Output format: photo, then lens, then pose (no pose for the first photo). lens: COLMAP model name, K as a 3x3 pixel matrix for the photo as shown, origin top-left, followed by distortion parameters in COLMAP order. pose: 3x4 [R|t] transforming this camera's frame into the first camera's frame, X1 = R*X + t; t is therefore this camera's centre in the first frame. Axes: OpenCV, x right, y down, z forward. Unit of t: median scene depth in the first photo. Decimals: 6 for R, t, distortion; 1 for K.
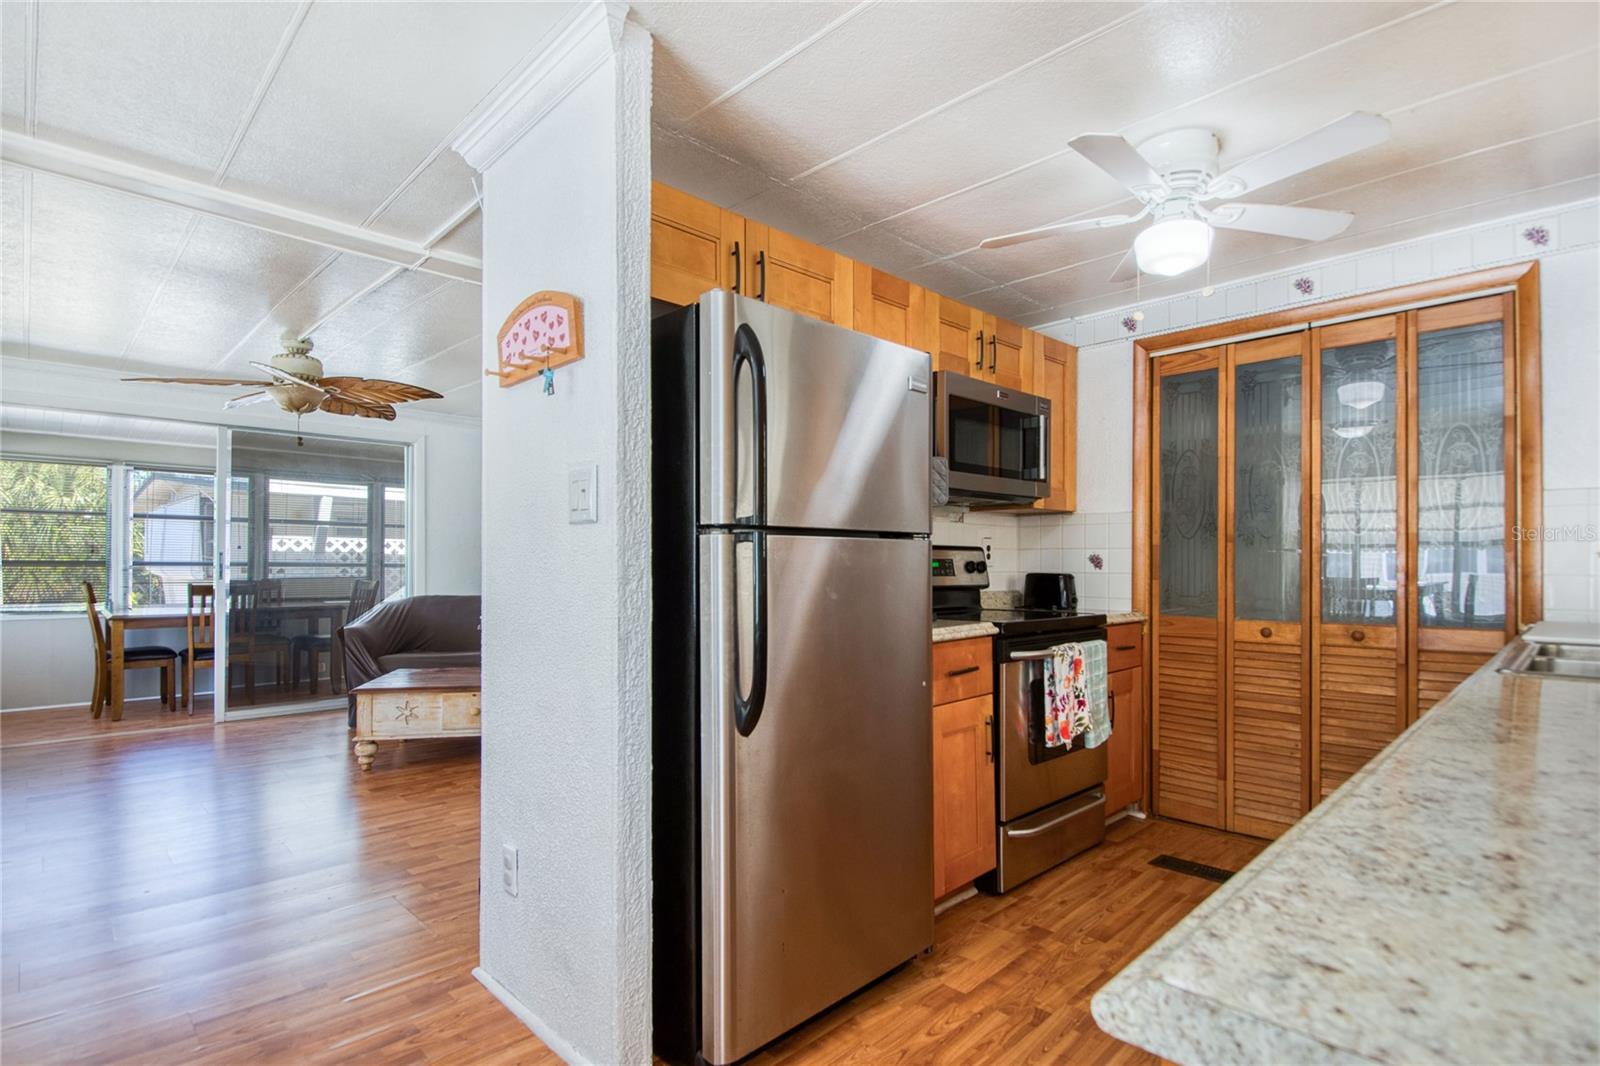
lens RADIAL K [[814.5, 0, 799.2], [0, 814.5, 538.3], [0, 0, 1]] dist [-0.018864, 0.000175]
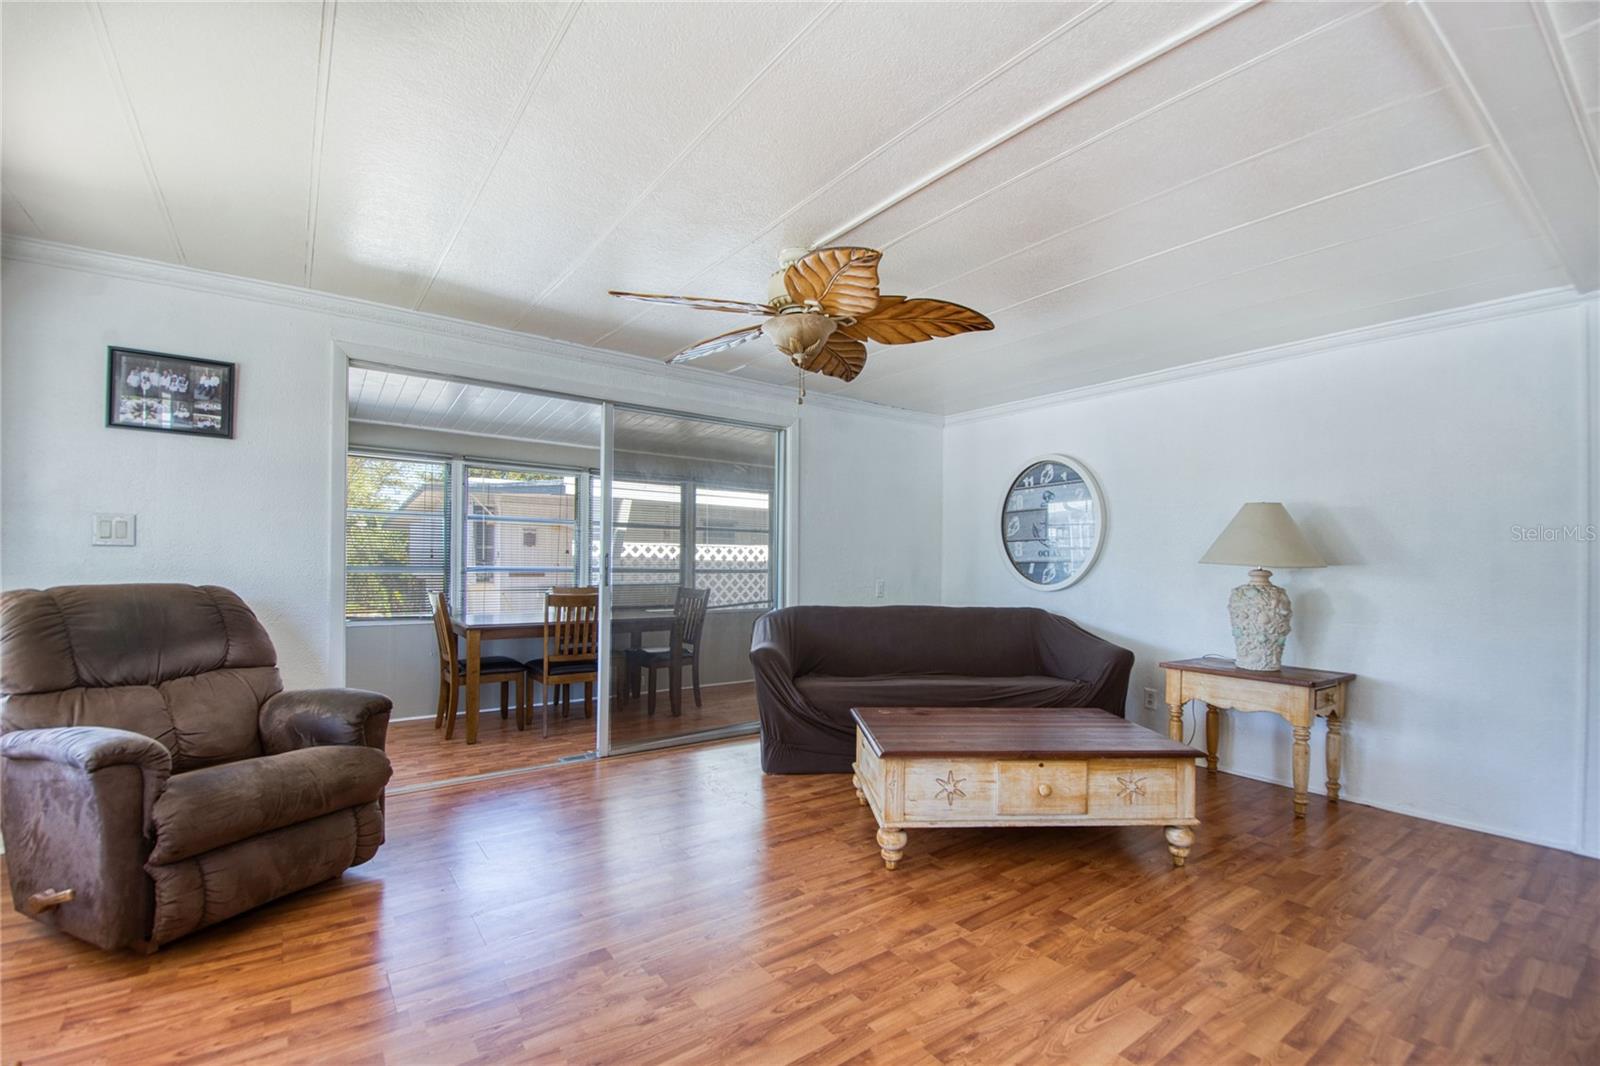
lens RADIAL K [[712.2, 0, 817.3], [0, 712.2, 556.3], [0, 0, 1]] dist [-0.015910, -0.001384]
pose [[0.990361, 0.014437, -0.137757, -0.321971], [-0.013441, 0.999876, 0.008160, 0.009102], [0.137858, -0.006230, 0.990432, 0.242359]]
